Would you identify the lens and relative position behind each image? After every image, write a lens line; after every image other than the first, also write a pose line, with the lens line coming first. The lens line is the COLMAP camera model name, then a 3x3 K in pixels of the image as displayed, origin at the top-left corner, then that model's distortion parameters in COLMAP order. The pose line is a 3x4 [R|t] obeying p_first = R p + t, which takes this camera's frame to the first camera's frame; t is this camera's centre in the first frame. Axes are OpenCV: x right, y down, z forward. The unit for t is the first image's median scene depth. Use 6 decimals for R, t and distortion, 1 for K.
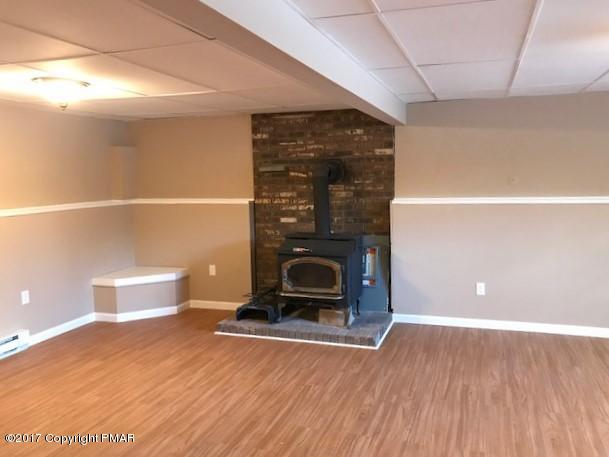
lens RADIAL K [[532.2, 0, 306.8], [0, 532.2, 226.0], [0, 0, 1]] dist [0.045280, -0.029049]
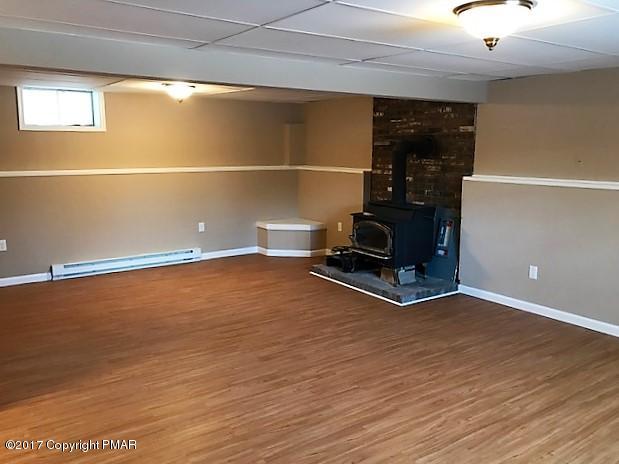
lens RADIAL K [[541.0, 0, 311.2], [0, 541.0, 236.1], [0, 0, 1]] dist [0.045280, -0.029049]
pose [[0.797816, 0.120567, -0.590722, 0.613353], [-0.076438, 0.992122, 0.099257, -0.016362], [0.598035, -0.034035, 0.800747, -0.035472]]
